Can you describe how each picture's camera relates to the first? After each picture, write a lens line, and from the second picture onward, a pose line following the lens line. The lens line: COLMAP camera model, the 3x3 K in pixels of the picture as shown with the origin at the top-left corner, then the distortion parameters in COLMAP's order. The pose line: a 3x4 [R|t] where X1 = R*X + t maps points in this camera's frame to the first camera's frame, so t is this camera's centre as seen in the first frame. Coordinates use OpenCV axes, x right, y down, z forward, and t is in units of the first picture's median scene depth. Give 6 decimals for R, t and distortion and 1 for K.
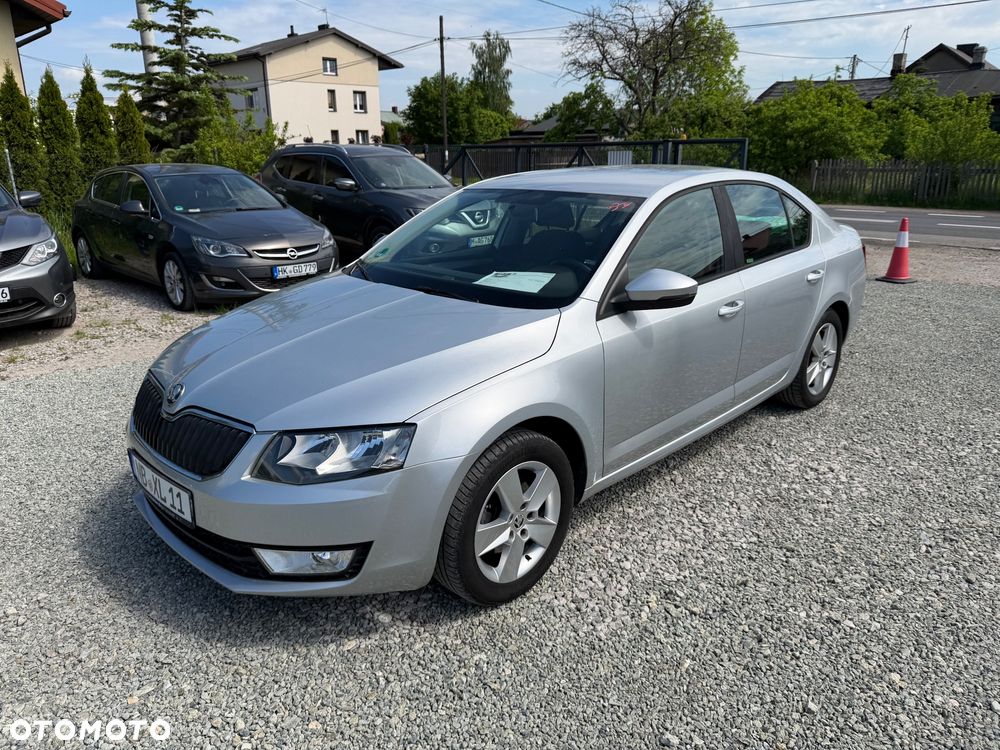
lens RADIAL K [[712.1, 0, 498.2], [0, 712.1, 378.3], [0, 0, 1]] dist [0.003352, -0.010254]
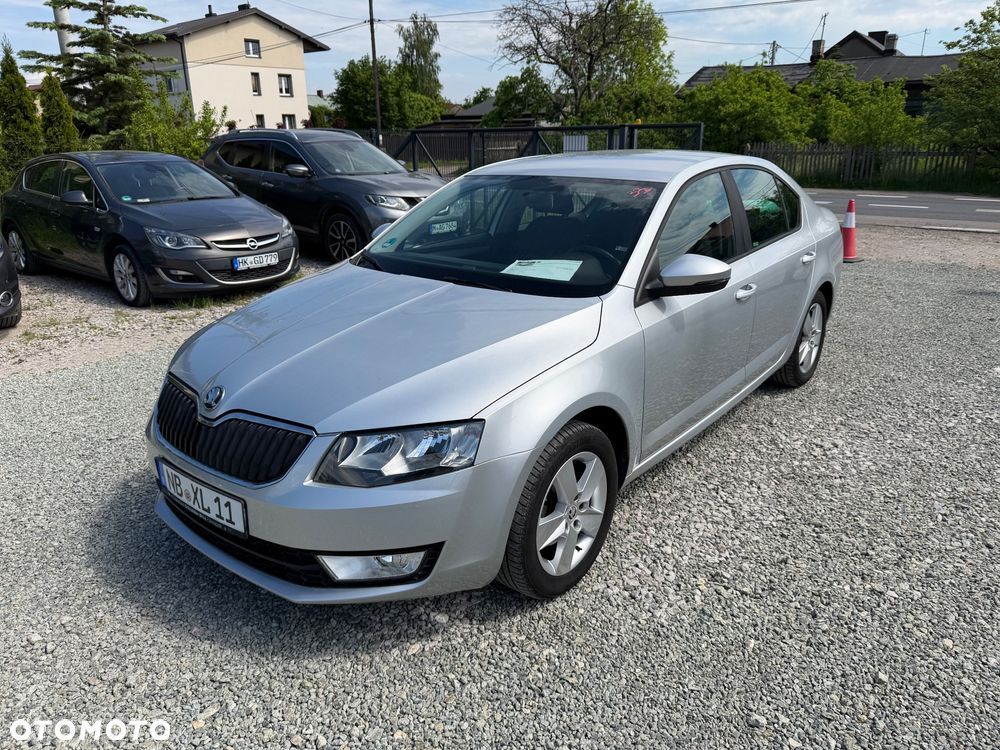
lens RADIAL K [[712.4, 0, 493.0], [0, 712.4, 374.8], [0, 0, 1]] dist [0.000167, -0.006425]
pose [[0.994948, -0.034827, 0.094161, -0.143594], [0.033355, 0.999296, 0.017164, -0.010023], [-0.094693, -0.013936, 0.995409, 0.021765]]
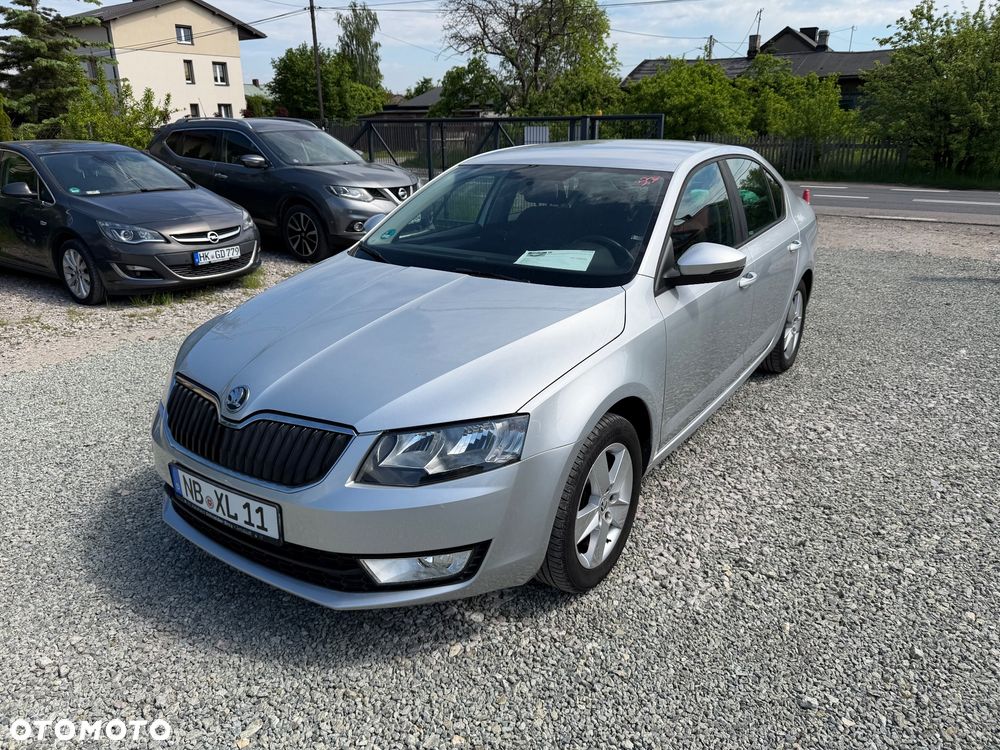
lens RADIAL K [[712.4, 0, 493.0], [0, 712.4, 374.8], [0, 0, 1]] dist [0.000167, -0.006425]
pose [[0.982552, -0.059341, 0.176268, -0.243552], [0.054731, 0.998023, 0.030906, -0.014178], [-0.177753, -0.020719, 0.983857, 0.053774]]
